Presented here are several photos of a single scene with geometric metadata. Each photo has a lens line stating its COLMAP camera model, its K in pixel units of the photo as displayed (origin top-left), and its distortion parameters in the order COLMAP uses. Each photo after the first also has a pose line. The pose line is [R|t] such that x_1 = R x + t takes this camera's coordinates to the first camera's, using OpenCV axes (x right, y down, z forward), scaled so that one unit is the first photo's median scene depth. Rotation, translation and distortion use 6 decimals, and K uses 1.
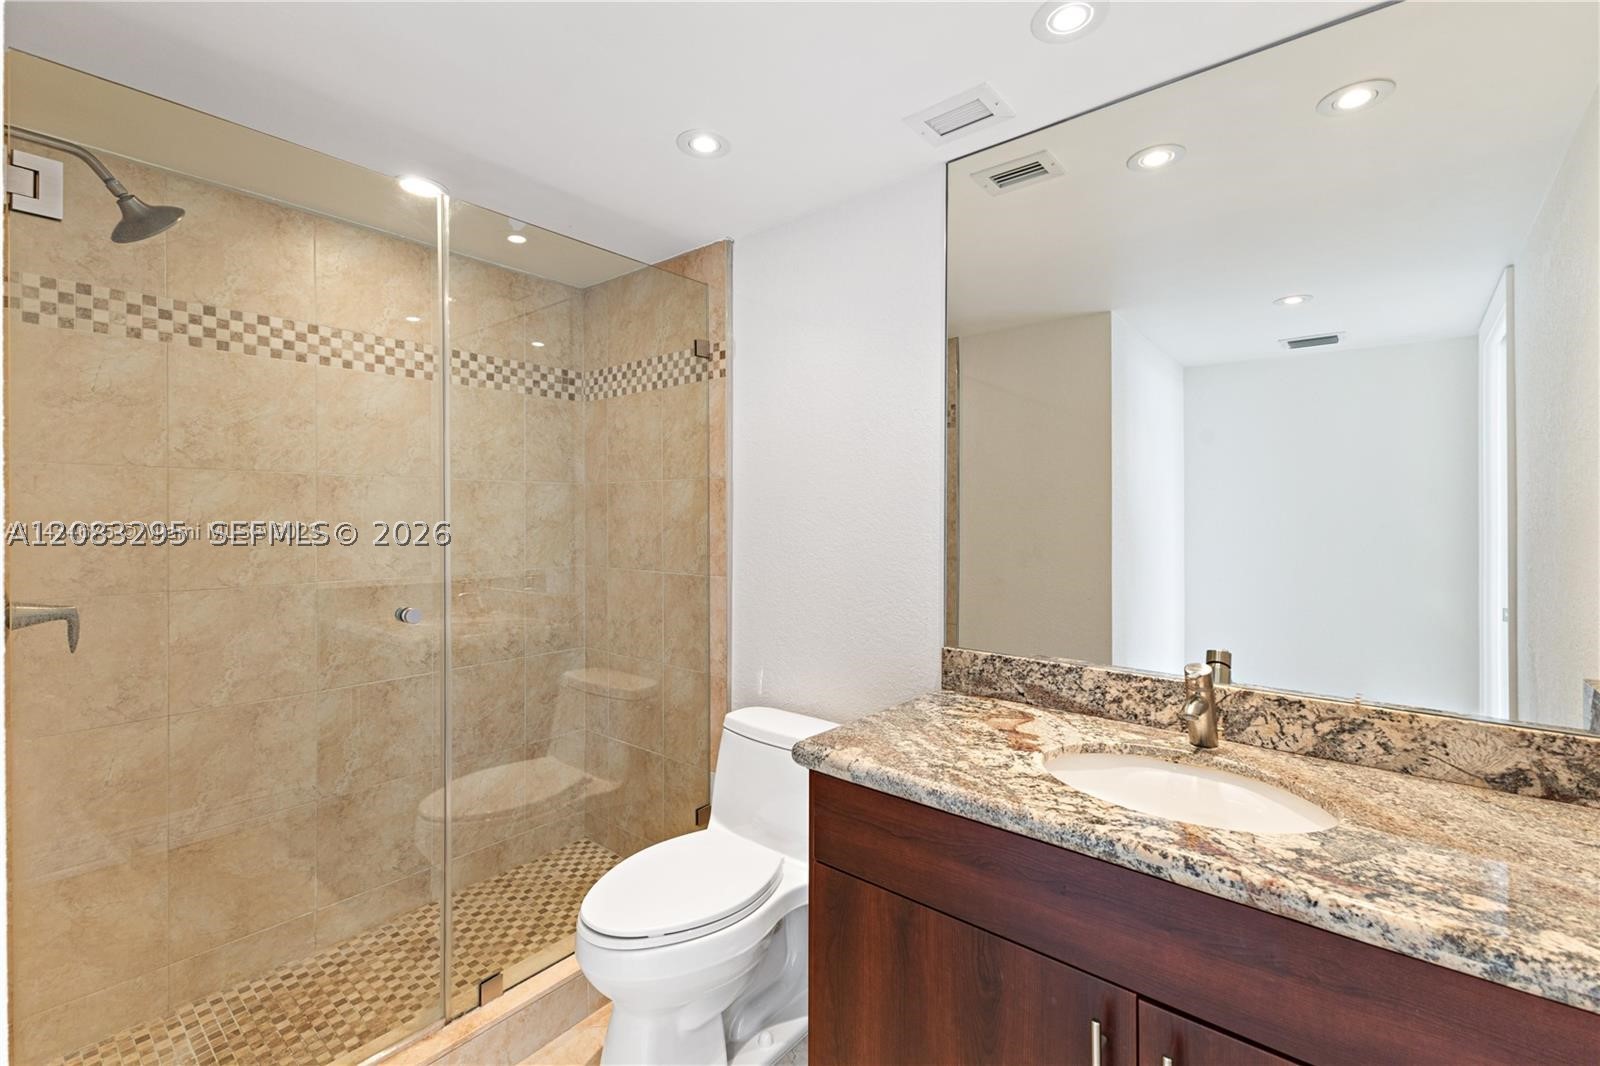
lens RADIAL K [[702.8, 0, 804.9], [0, 702.8, 516.9], [0, 0, 1]] dist [0.001507, 0.000117]
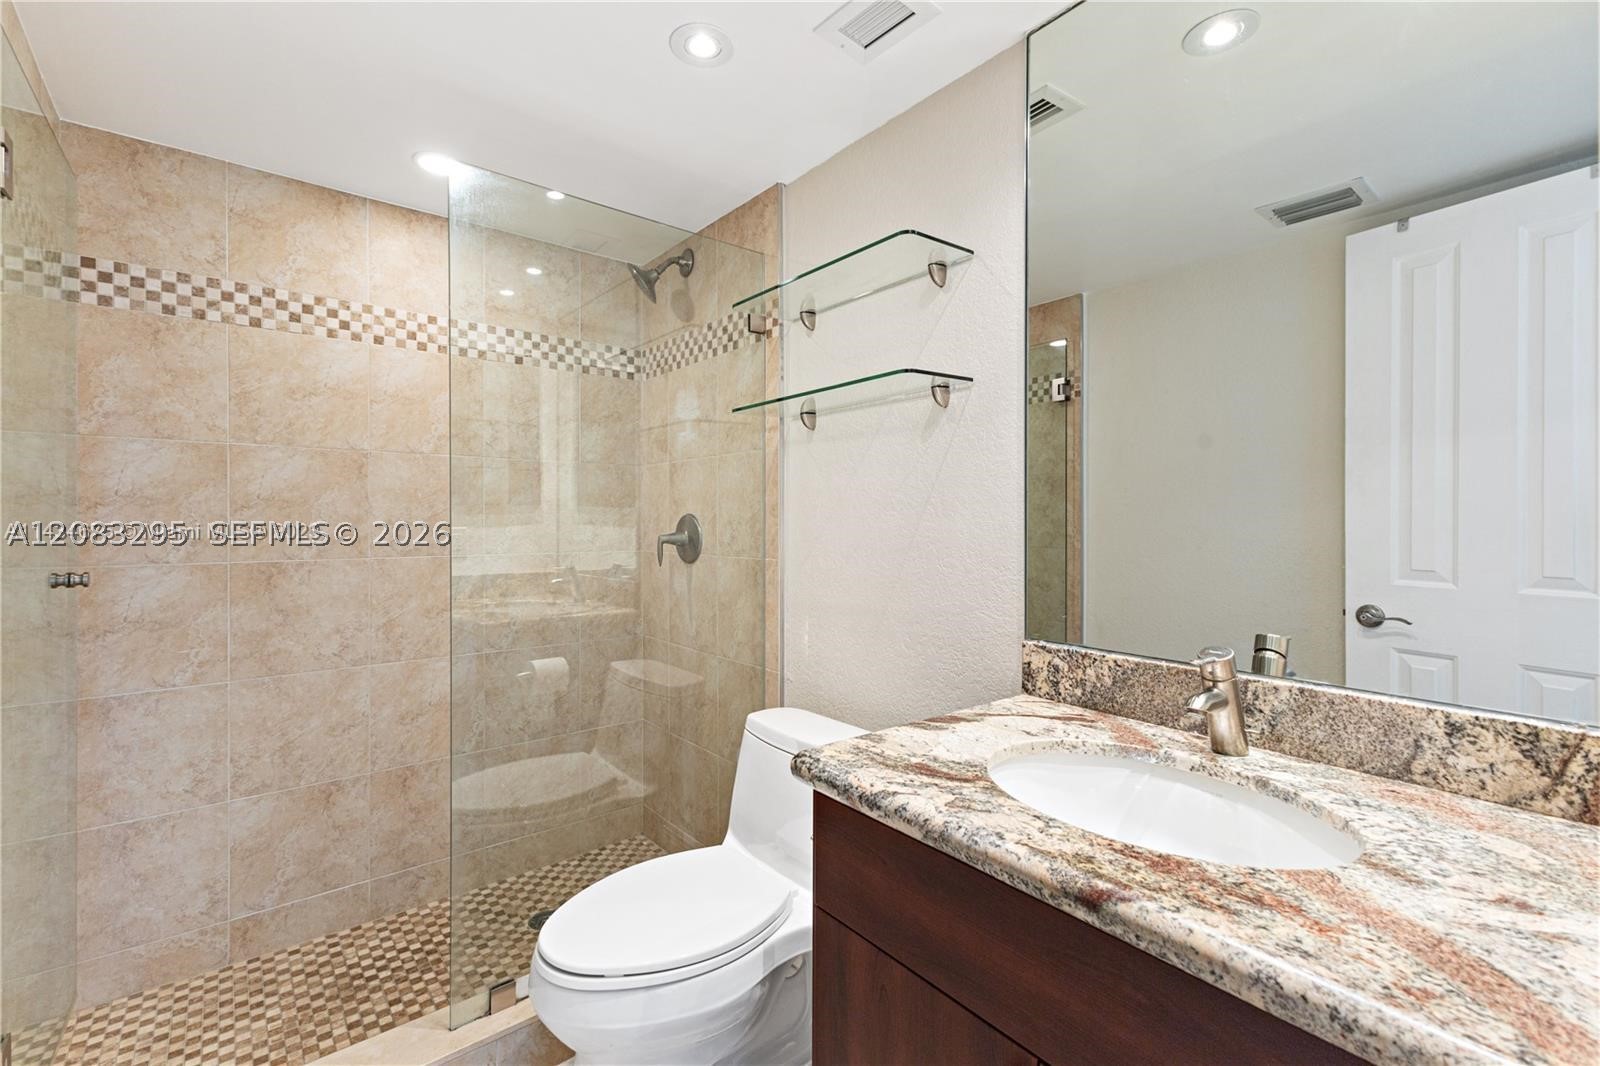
lens RADIAL K [[690.7, 0, 804.4], [0, 690.7, 503.9], [0, 0, 1]] dist [0.030486, -0.019108]
pose [[0.985696, 0.016503, -0.167726, 0.108189], [-0.016113, 0.999863, 0.003684, 0.000111], [0.167764, -0.000929, 0.985827, 0.130956]]
